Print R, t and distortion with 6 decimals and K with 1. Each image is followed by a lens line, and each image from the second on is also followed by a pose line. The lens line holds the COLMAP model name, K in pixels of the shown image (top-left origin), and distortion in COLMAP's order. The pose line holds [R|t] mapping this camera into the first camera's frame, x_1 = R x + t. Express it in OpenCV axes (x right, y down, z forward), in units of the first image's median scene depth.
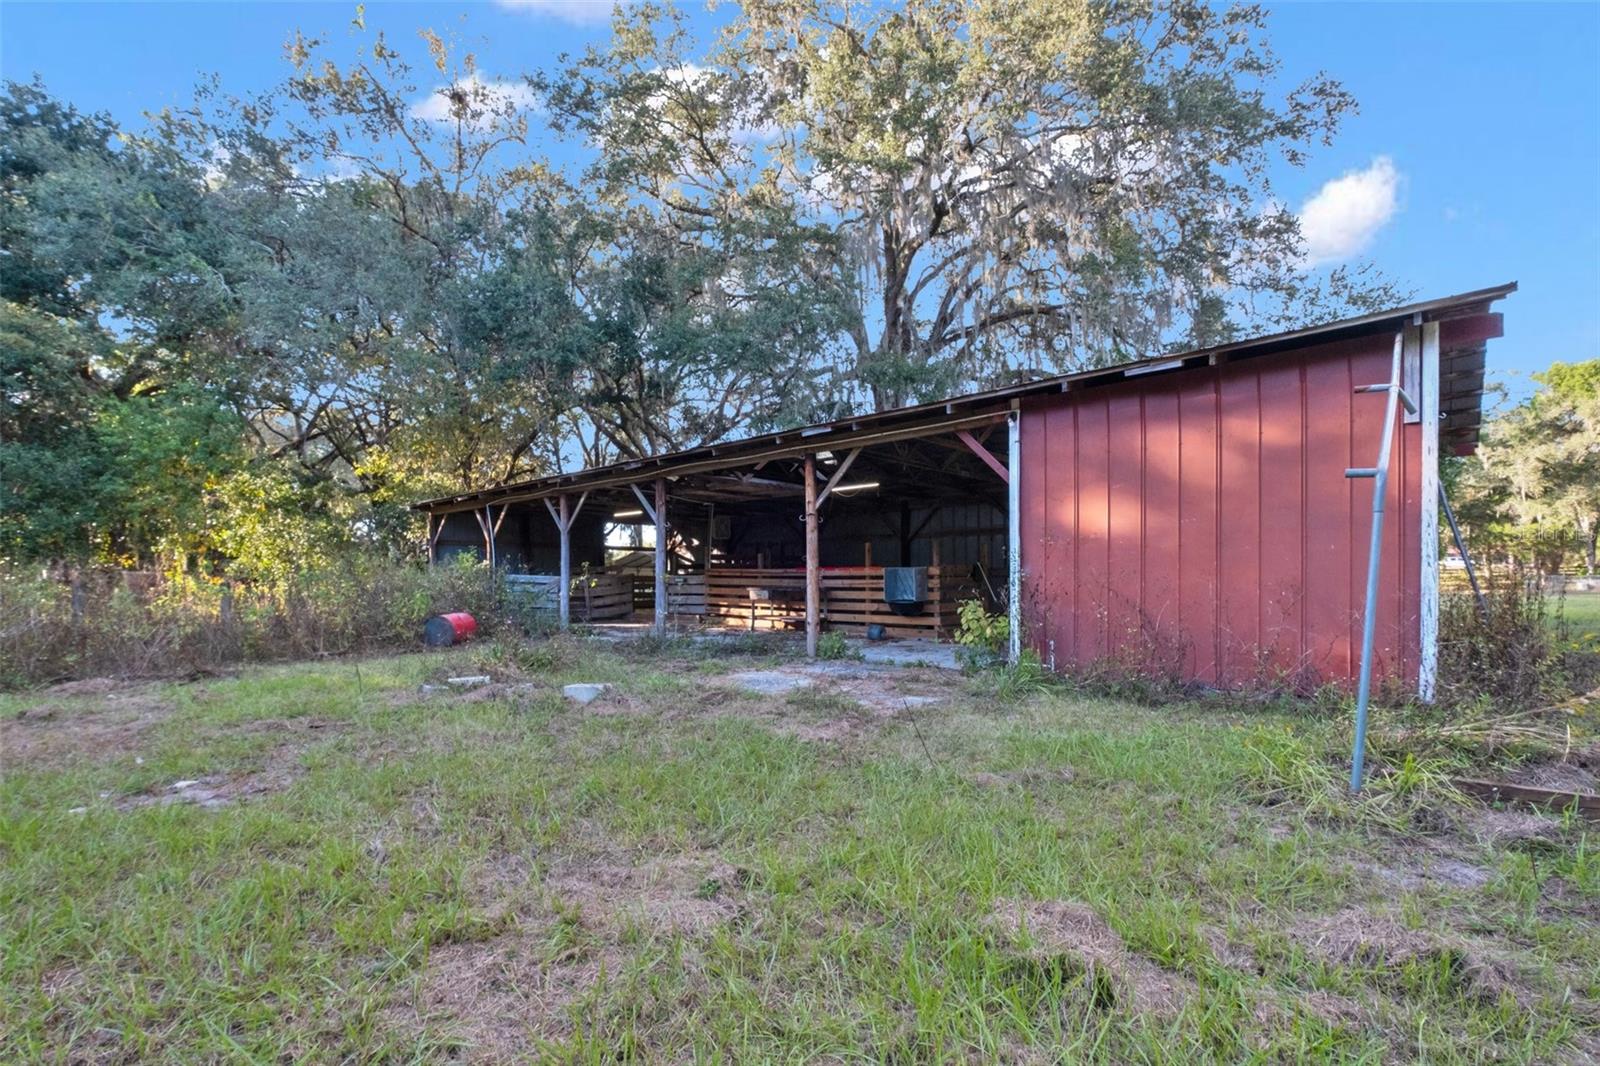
lens RADIAL K [[694.4, 0, 789.0], [0, 694.4, 587.5], [0, 0, 1]] dist [-0.009693, -0.000173]
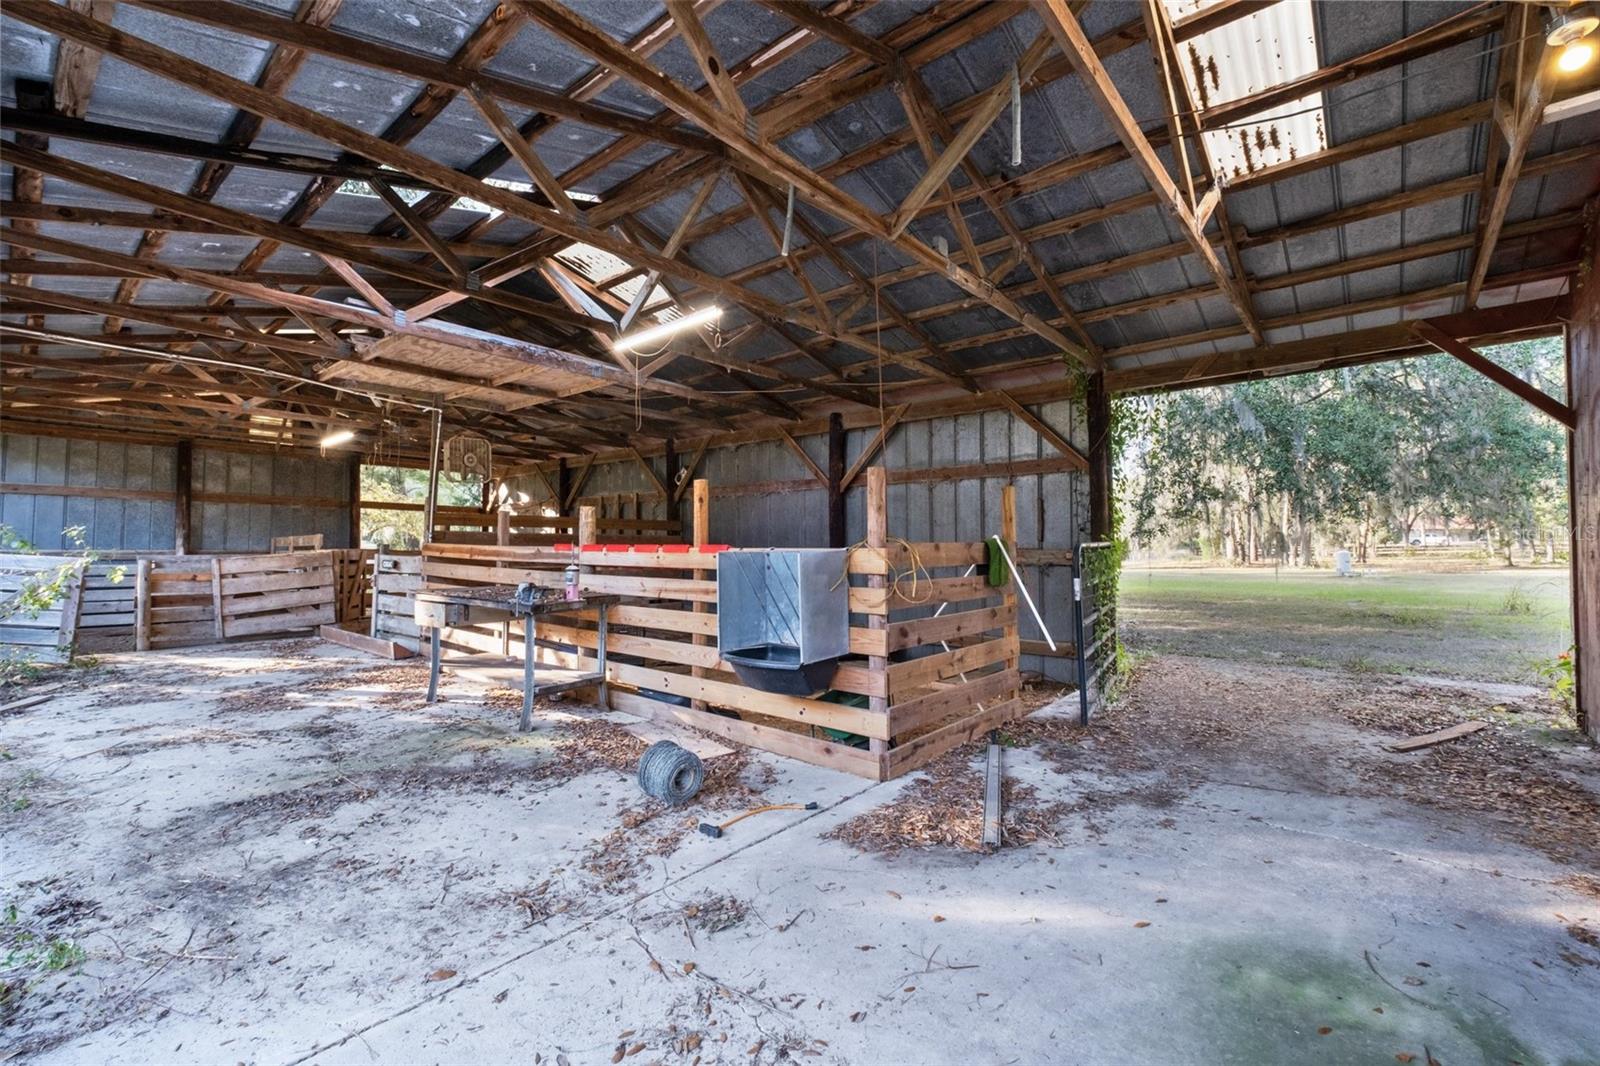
lens RADIAL K [[694.4, 0, 799.1], [0, 694.4, 529.4], [0, 0, 1]] dist [-0.009693, -0.000173]
pose [[0.998929, 0.006527, 0.045802, 0.149307], [-0.004787, 0.999266, -0.037996, -0.024105], [-0.046017, 0.037736, 0.998228, 0.629547]]
